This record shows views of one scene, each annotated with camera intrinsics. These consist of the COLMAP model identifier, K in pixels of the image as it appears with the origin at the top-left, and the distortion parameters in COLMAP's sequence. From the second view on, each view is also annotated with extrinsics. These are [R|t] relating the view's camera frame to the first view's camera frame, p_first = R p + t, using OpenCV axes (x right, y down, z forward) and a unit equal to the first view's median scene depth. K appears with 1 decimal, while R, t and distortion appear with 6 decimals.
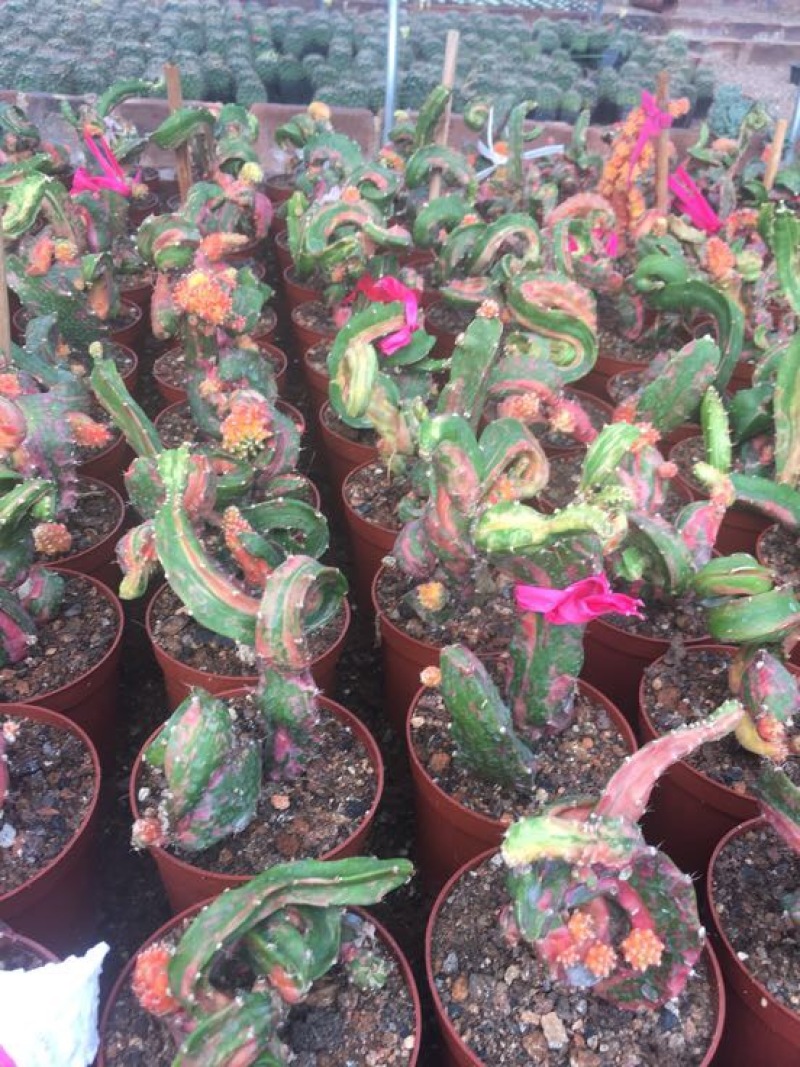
lens RADIAL K [[935.3, 0, 399.9], [0, 935.3, 527.8], [0, 0, 1]] dist [0.065427, -0.119509]
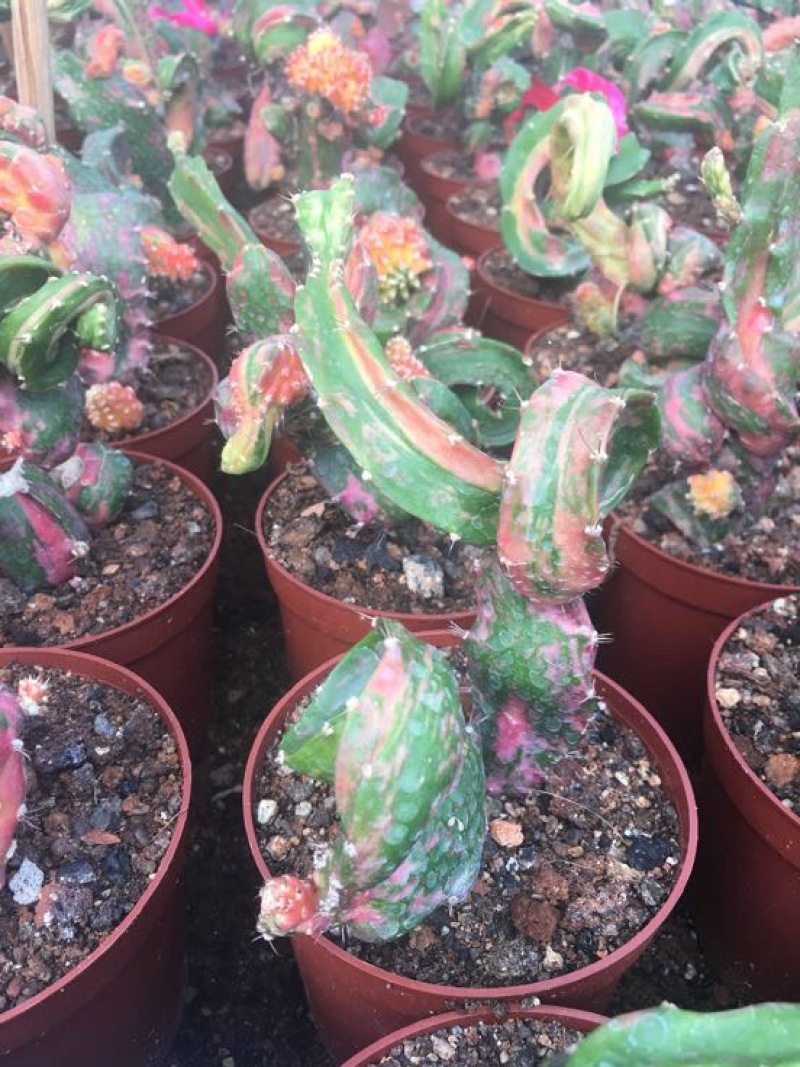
lens RADIAL K [[935.3, 0, 404.4], [0, 935.3, 532.8], [0, 0, 1]] dist [0.065427, -0.119509]
pose [[0.997594, 0.014196, -0.067852, -0.131919], [-0.011263, 0.998994, 0.043415, 0.077847], [0.068401, -0.042546, 0.996750, 0.387331]]
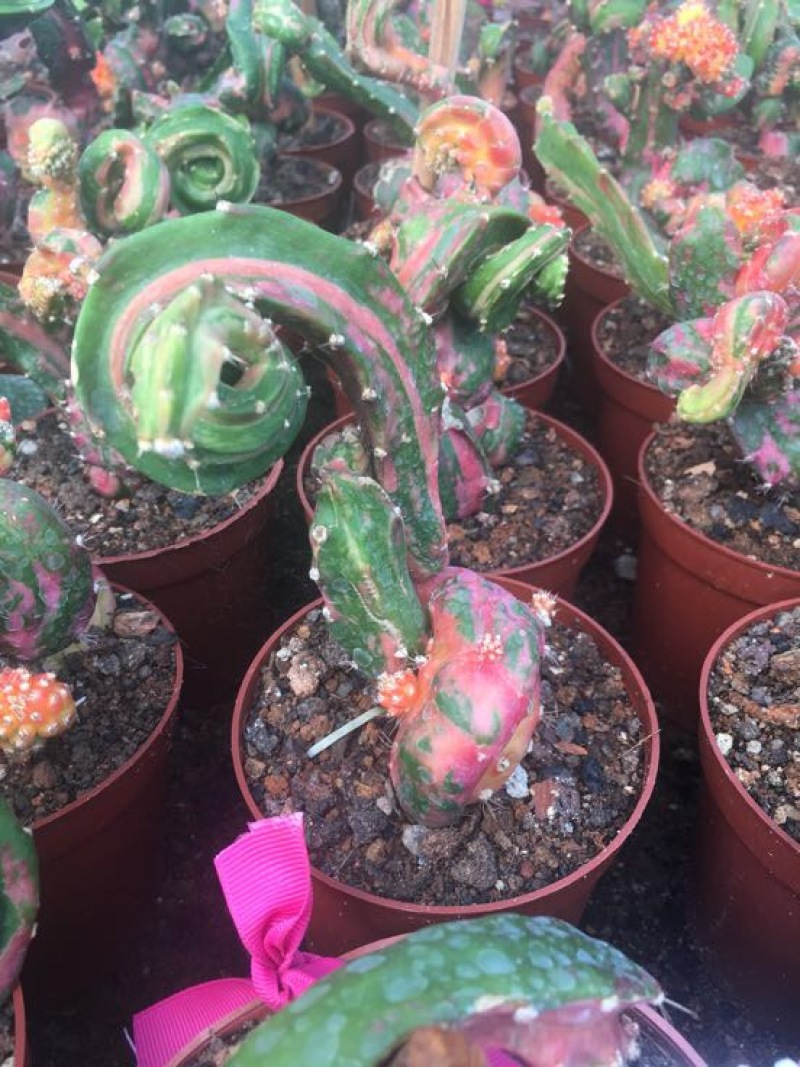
lens RADIAL K [[935.3, 0, 397.3], [0, 935.3, 533.2], [0, 0, 1]] dist [0.065427, -0.119509]
pose [[0.975080, 0.103995, -0.195969, -0.318917], [-0.091785, 0.993286, 0.070415, 0.109934], [0.201976, -0.050673, 0.978079, 0.329707]]
